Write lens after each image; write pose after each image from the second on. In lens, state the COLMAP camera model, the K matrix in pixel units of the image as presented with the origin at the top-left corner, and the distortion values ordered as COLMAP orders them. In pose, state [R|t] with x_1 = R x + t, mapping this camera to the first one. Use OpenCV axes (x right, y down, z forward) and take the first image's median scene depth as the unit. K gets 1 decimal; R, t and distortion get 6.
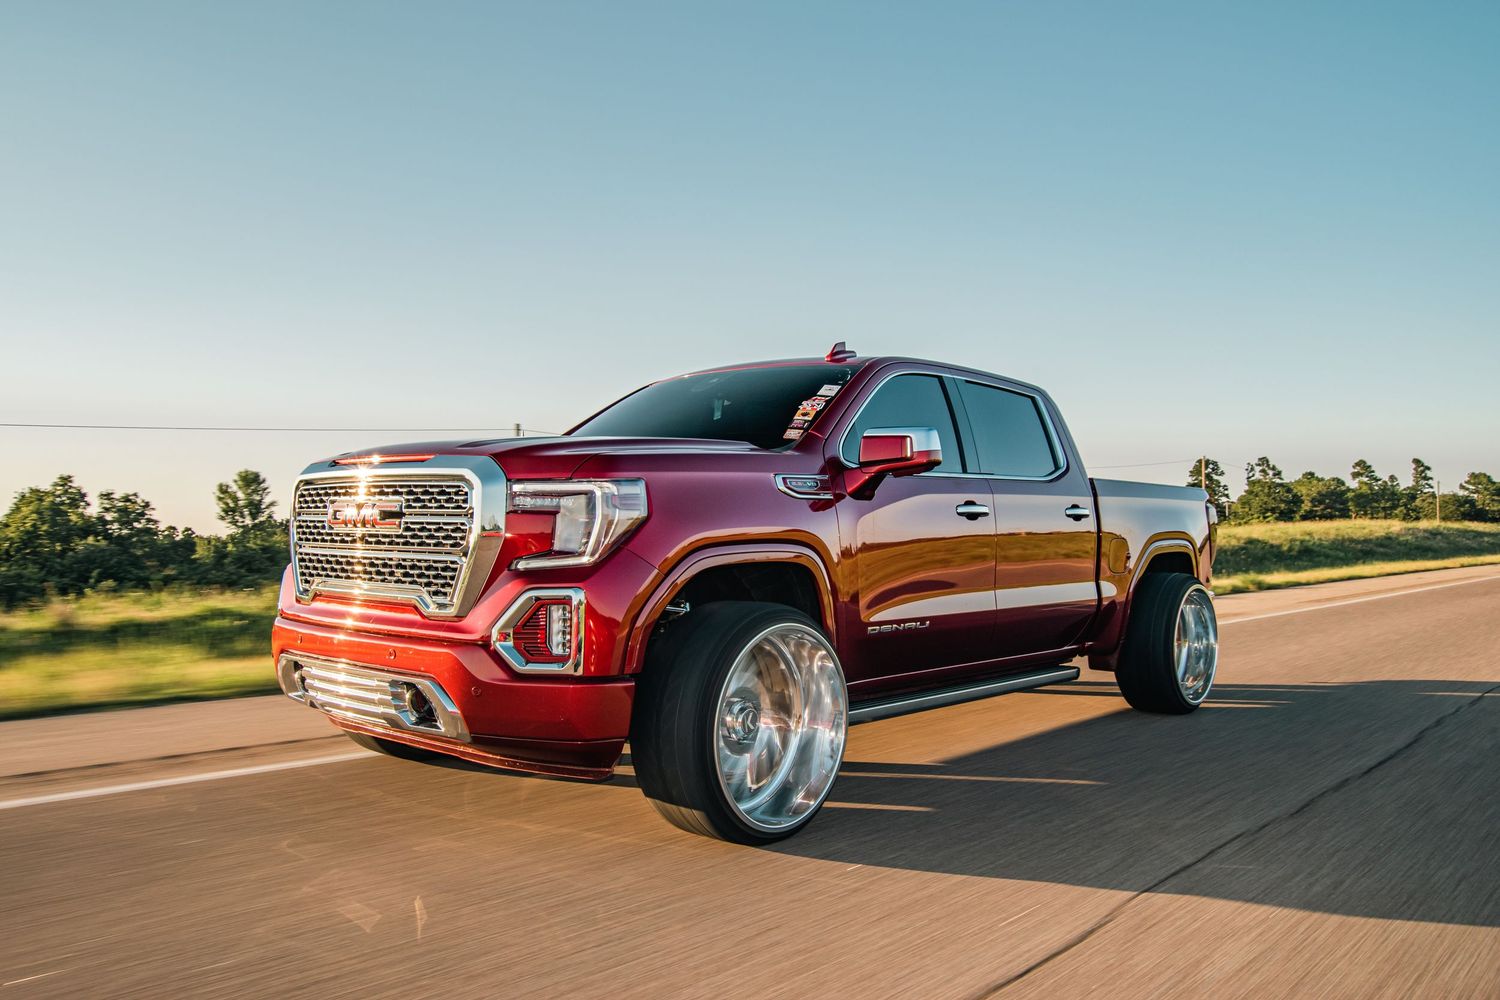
lens RADIAL K [[1178.8, 0, 750.0], [0, 1178.8, 500.0], [0, 0, 1]] dist [-0.009845, -0.001529]
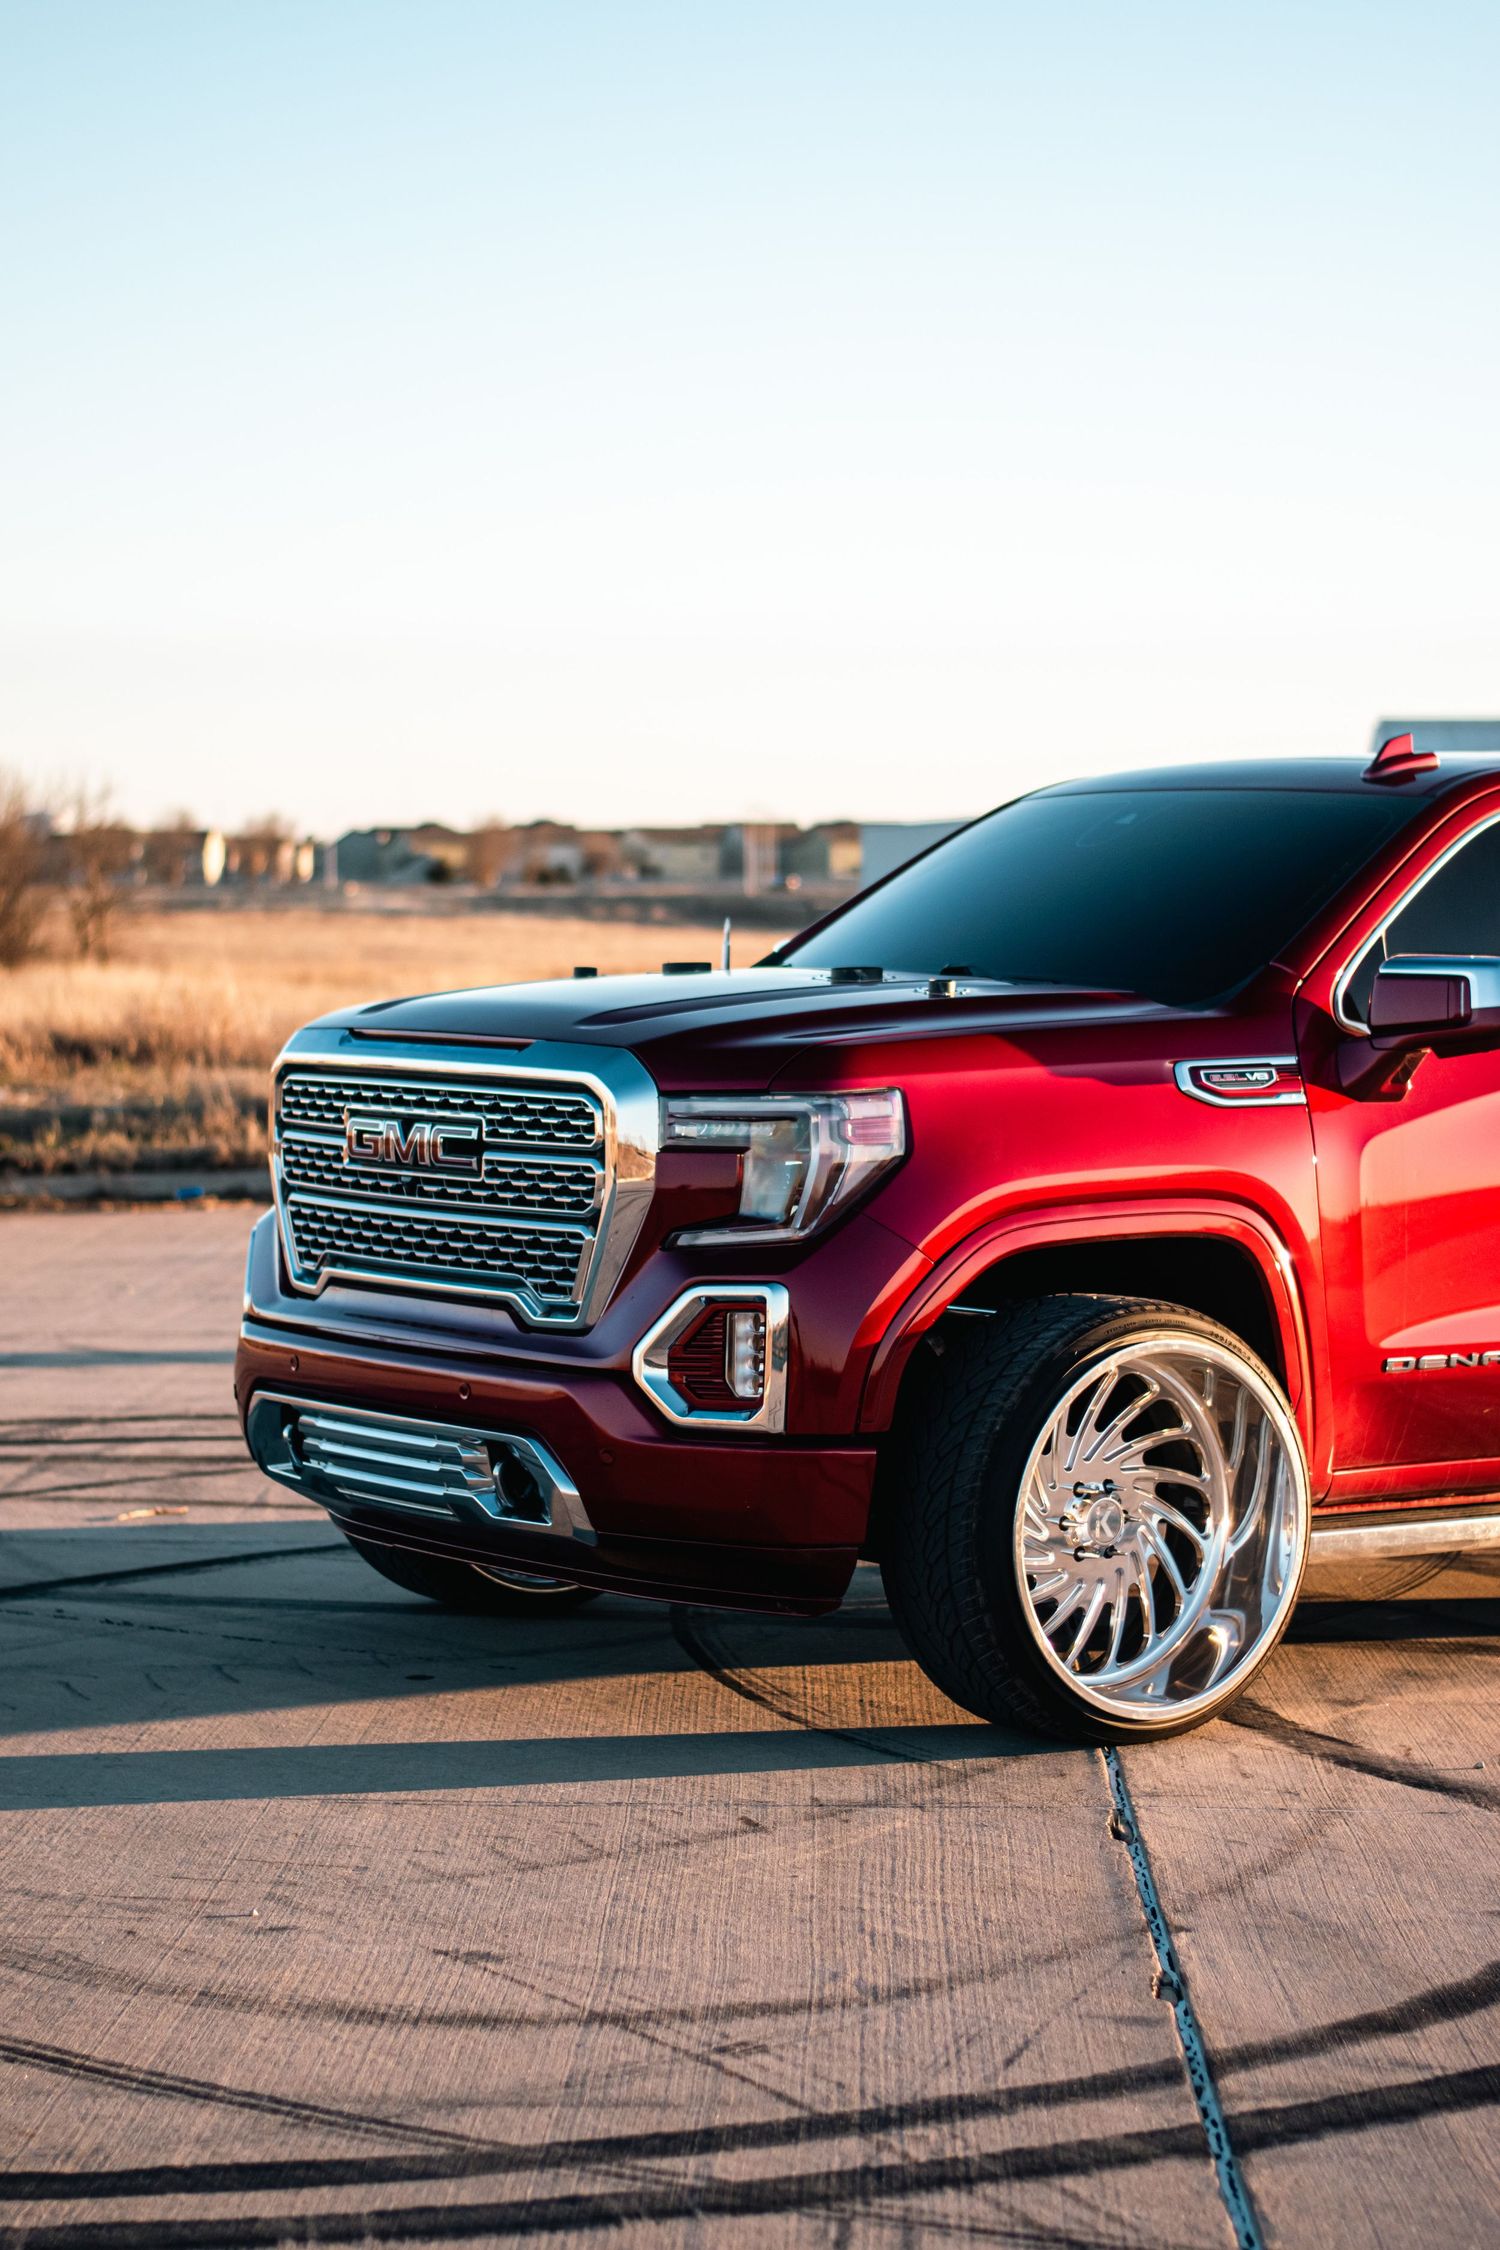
lens RADIAL K [[5046.0, 0, 750.0], [0, 5046.0, 1125.0], [0, 0, 1]] dist [-0.069678, 0.216169]
pose [[0.976061, 0.004160, -0.217457, 0.357918], [0.009138, 0.998150, 0.060113, -0.143519], [0.217305, -0.060661, 0.974217, -1.335534]]
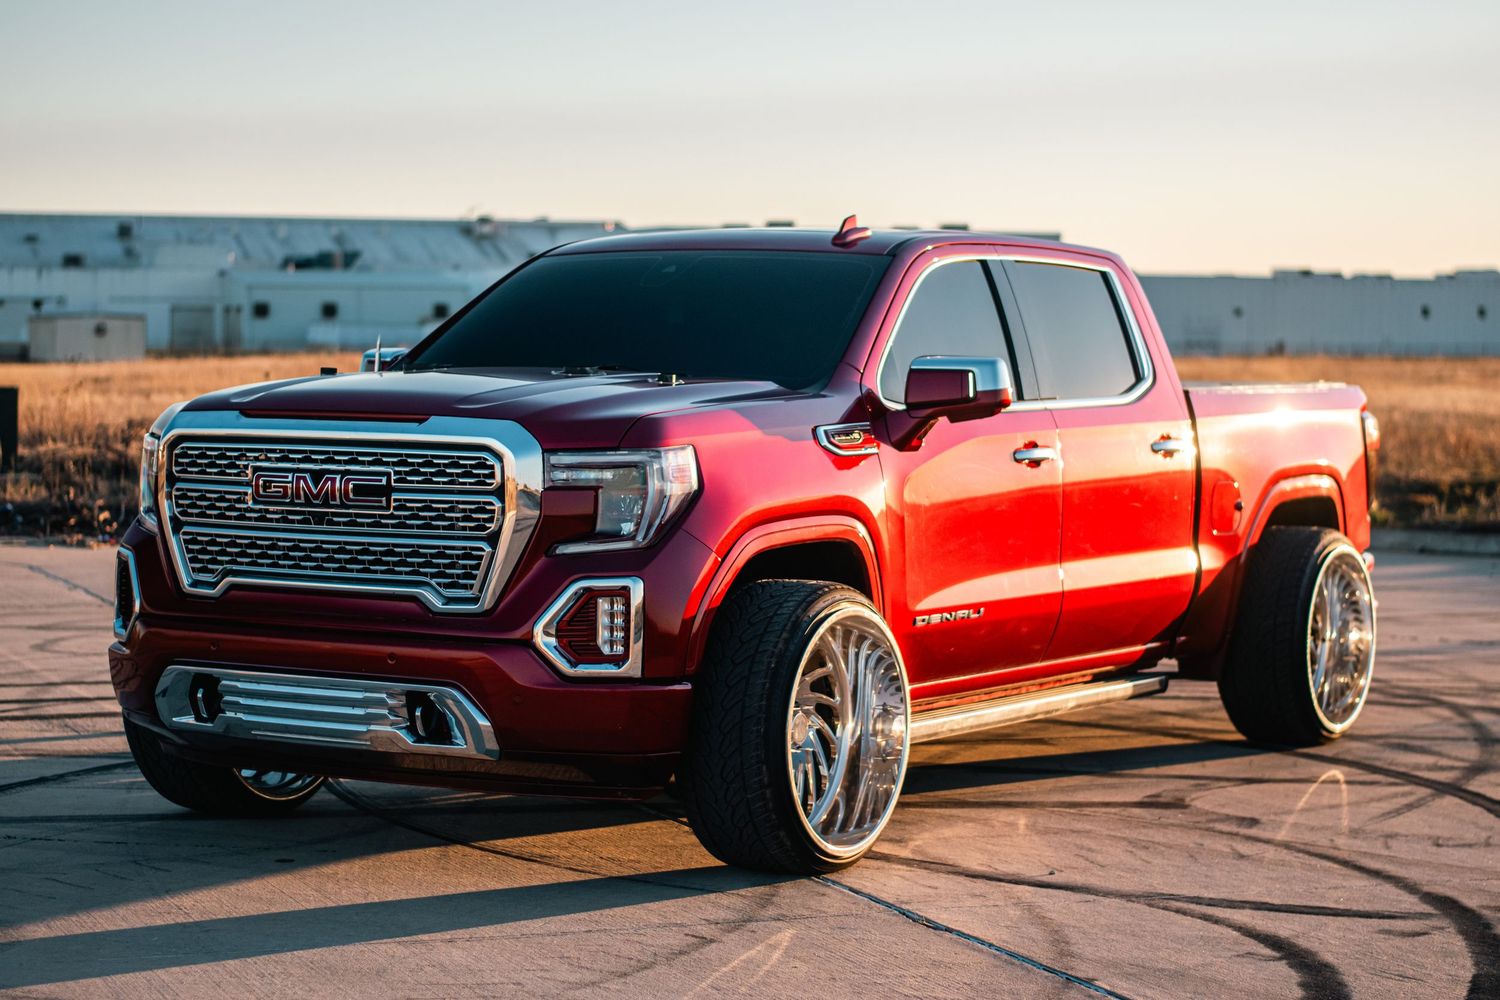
lens RADIAL K [[3364.0, 0, 750.0], [0, 3364.0, 500.0], [0, 0, 1]] dist [-0.069678, 0.216169]
pose [[0.985435, -0.013845, 0.169490, -0.450734], [0.002635, 0.997804, 0.066188, -0.136025], [-0.170034, -0.064777, 0.983307, -1.352664]]
